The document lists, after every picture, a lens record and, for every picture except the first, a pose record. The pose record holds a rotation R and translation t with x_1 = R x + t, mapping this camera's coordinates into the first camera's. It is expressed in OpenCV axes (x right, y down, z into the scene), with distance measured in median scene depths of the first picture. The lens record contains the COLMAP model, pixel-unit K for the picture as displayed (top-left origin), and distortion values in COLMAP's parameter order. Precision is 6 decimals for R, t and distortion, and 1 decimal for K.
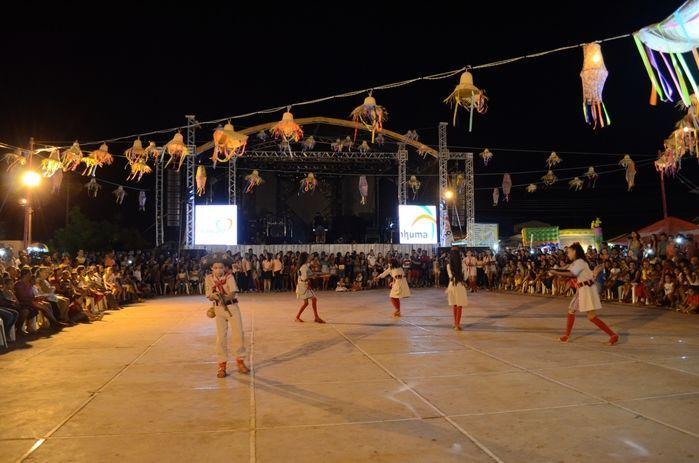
lens RADIAL K [[555.6, 0, 349.5], [0, 555.6, 231.5], [0, 0, 1]] dist [-0.077139, 0.010951]
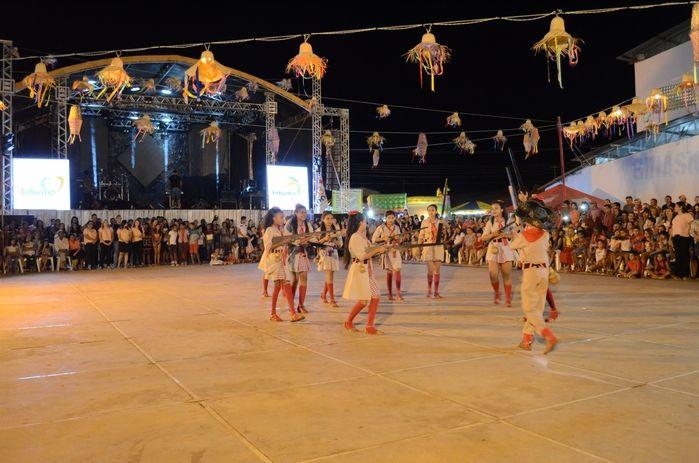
lens RADIAL K [[628.3, 0, 349.5], [0, 628.3, 231.5], [0, 0, 1]] dist [-0.073344, 0.010231]
pose [[0.945217, -0.004200, 0.326415, -0.123347], [-0.013167, 0.998613, 0.050978, 0.004963], [-0.326176, -0.052483, 0.943851, 0.034726]]
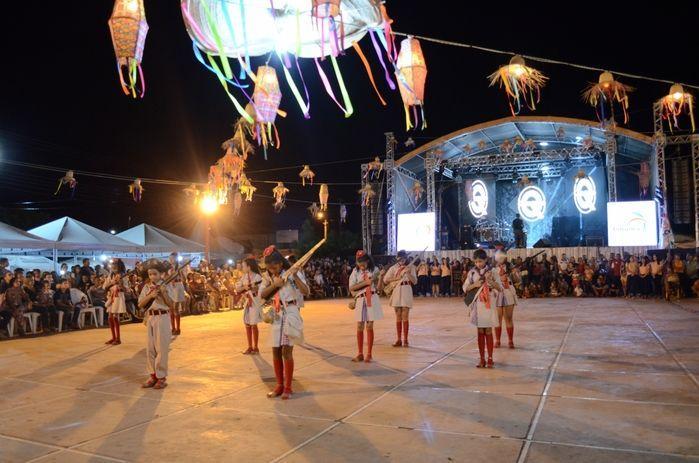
lens RADIAL K [[555.6, 0, 349.5], [0, 555.6, 231.5], [0, 0, 1]] dist [-0.077139, 0.010951]
pose [[0.823252, -0.033079, -0.566712, 0.276346], [0.030767, 0.999433, -0.013644, -0.002563], [0.566842, -0.006204, 0.823803, 0.053278]]
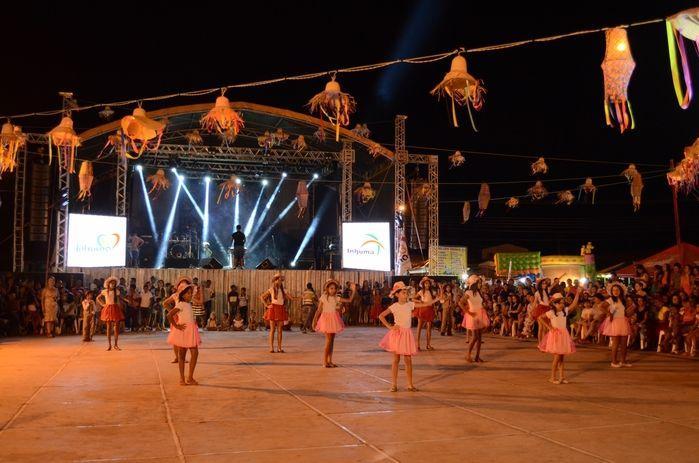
lens RADIAL K [[729.6, 0, 349.5], [0, 729.6, 231.5], [0, 0, 1]] dist [-0.051868, 0.005192]
pose [[0.993447, 0.022872, 0.111978, -0.015546], [-0.019422, 0.999305, -0.031803, 0.000126], [-0.112627, 0.029420, 0.993202, -0.005125]]
